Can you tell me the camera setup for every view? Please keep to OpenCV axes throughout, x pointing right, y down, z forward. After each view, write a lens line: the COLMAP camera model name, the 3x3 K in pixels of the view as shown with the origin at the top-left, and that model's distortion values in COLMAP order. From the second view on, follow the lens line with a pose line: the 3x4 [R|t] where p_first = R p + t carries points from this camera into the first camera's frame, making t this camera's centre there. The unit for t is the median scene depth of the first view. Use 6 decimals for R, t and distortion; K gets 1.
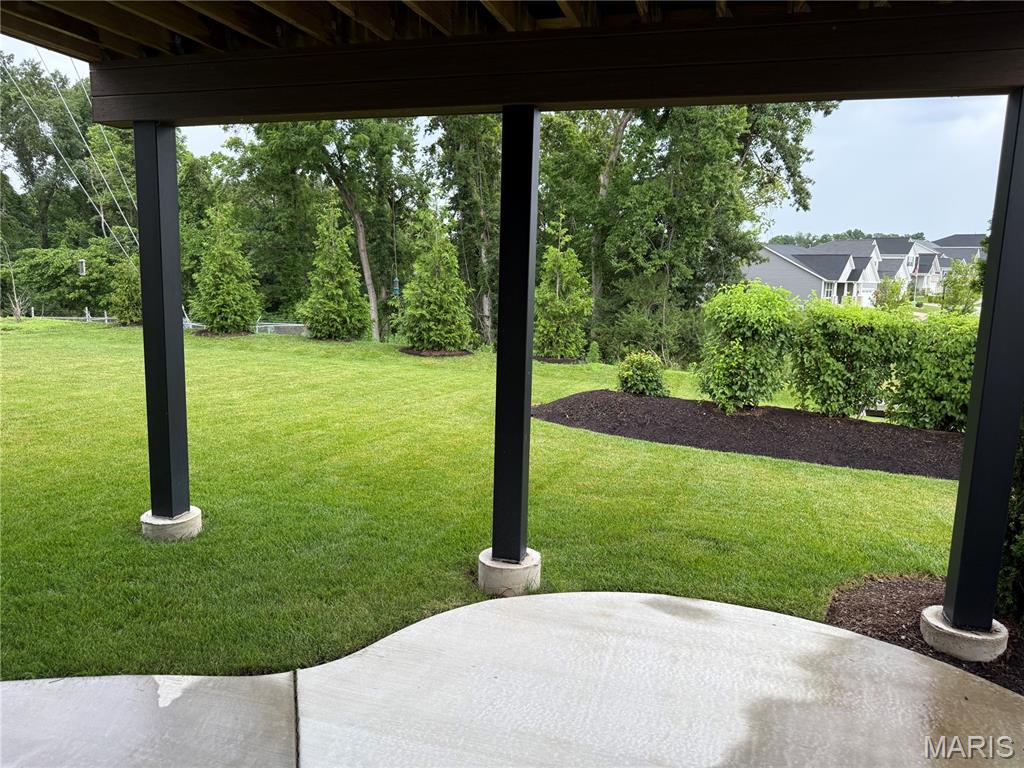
lens RADIAL K [[713.9, 0, 503.4], [0, 713.9, 385.7], [0, 0, 1]] dist [0.038924, -0.033708]
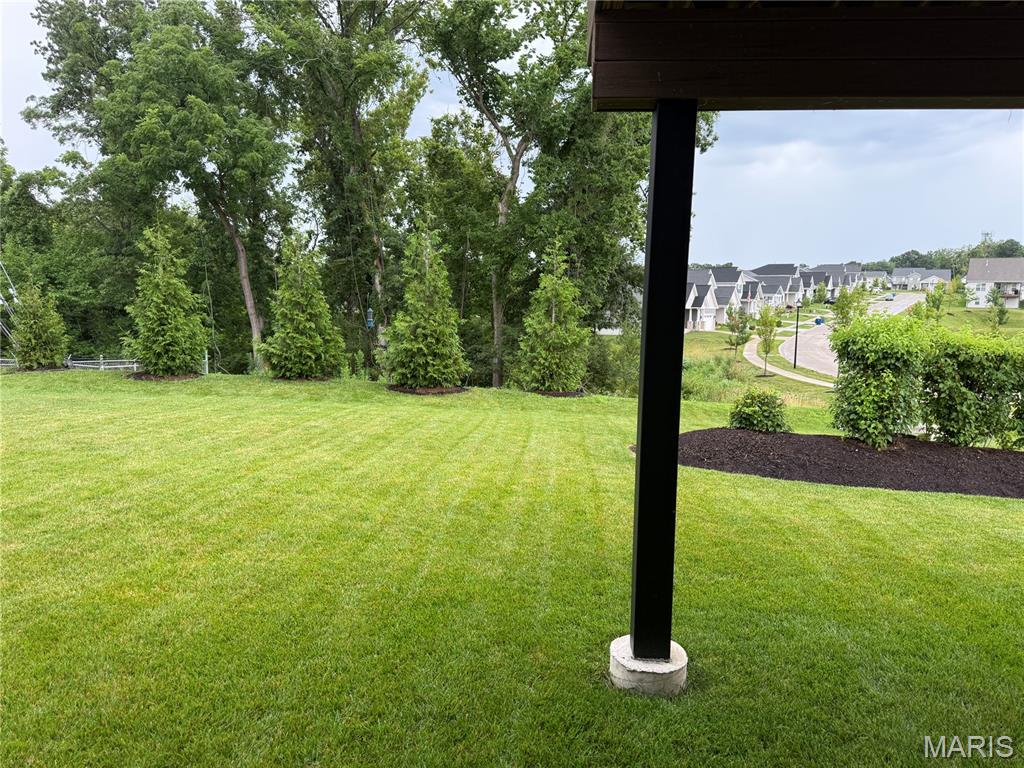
lens RADIAL K [[713.9, 0, 515.3], [0, 713.9, 387.7], [0, 0, 1]] dist [0.038924, -0.033708]
pose [[0.974304, -0.033897, 0.222671, -0.181798], [0.041583, 0.998687, -0.029920, -0.016579], [-0.221364, 0.038410, 0.974434, 0.083398]]
